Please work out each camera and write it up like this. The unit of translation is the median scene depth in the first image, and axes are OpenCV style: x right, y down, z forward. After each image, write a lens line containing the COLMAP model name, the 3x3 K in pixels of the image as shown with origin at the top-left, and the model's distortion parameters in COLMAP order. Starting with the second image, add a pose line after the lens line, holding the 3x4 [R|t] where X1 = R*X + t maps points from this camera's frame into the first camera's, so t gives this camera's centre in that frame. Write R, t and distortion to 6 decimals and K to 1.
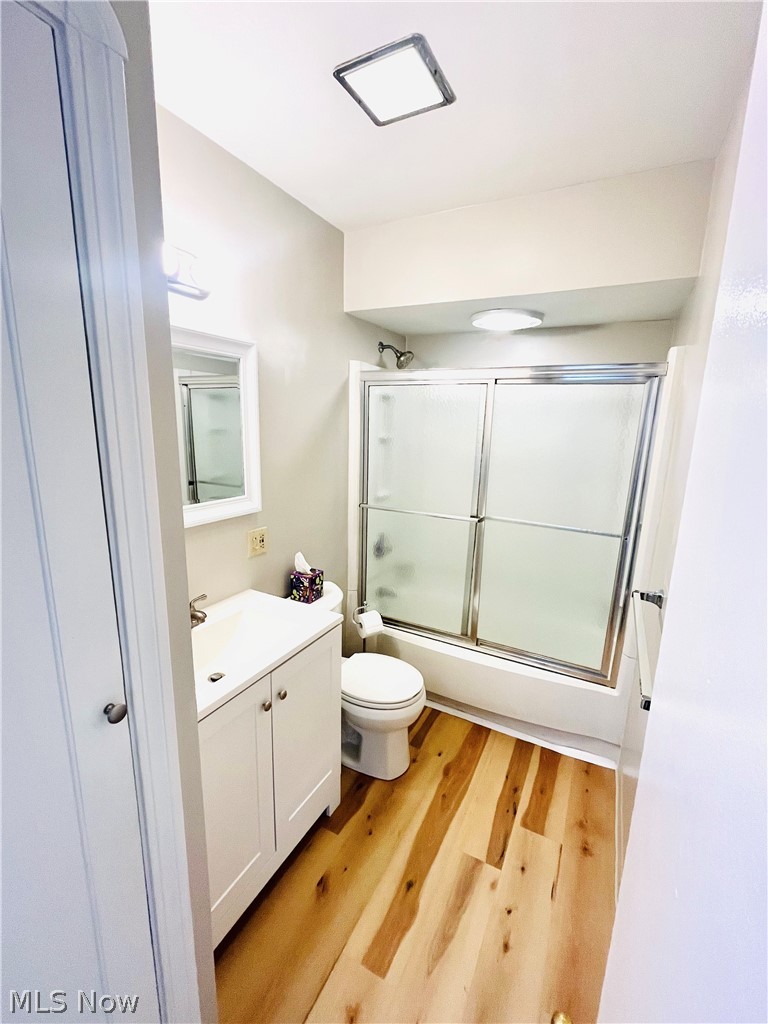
lens RADIAL K [[435.4, 0, 384.0], [0, 435.4, 512.0], [0, 0, 1]] dist [-0.003810, -0.000037]
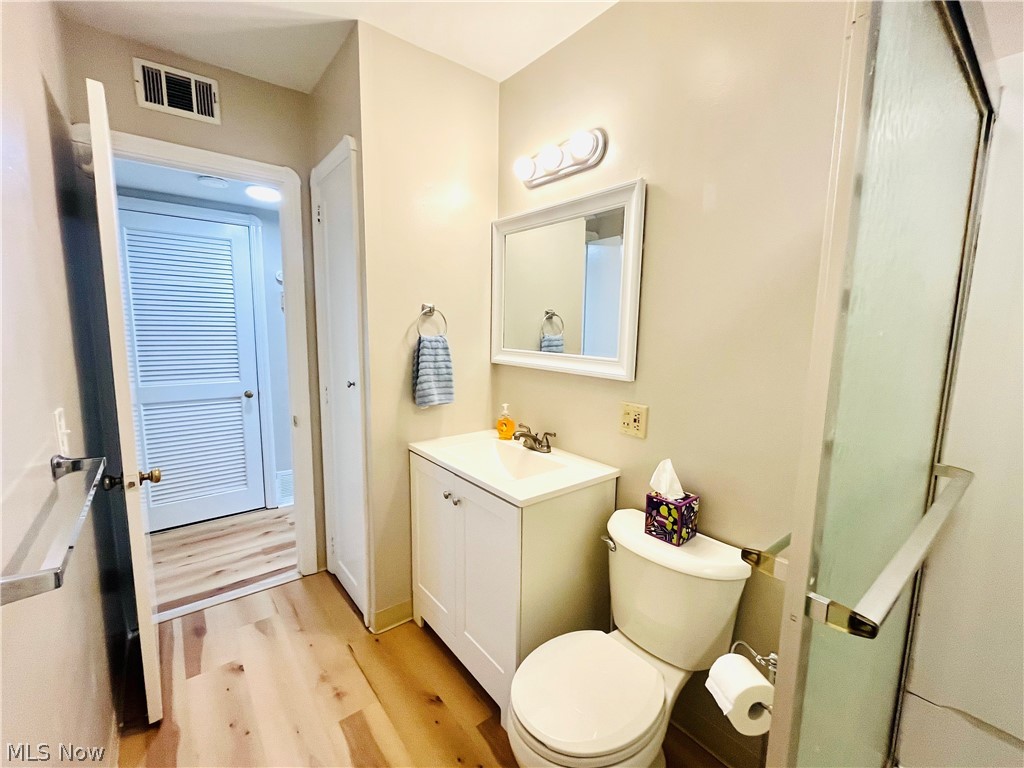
lens RADIAL K [[435.4, 0, 510.7], [0, 435.4, 384.4], [0, 0, 1]] dist [-0.003810, -0.000037]
pose [[-0.398615, 0.089964, -0.912695, 0.609225], [-0.214970, 0.958287, 0.188345, -0.112035], [0.891568, 0.271279, -0.362648, 1.184999]]
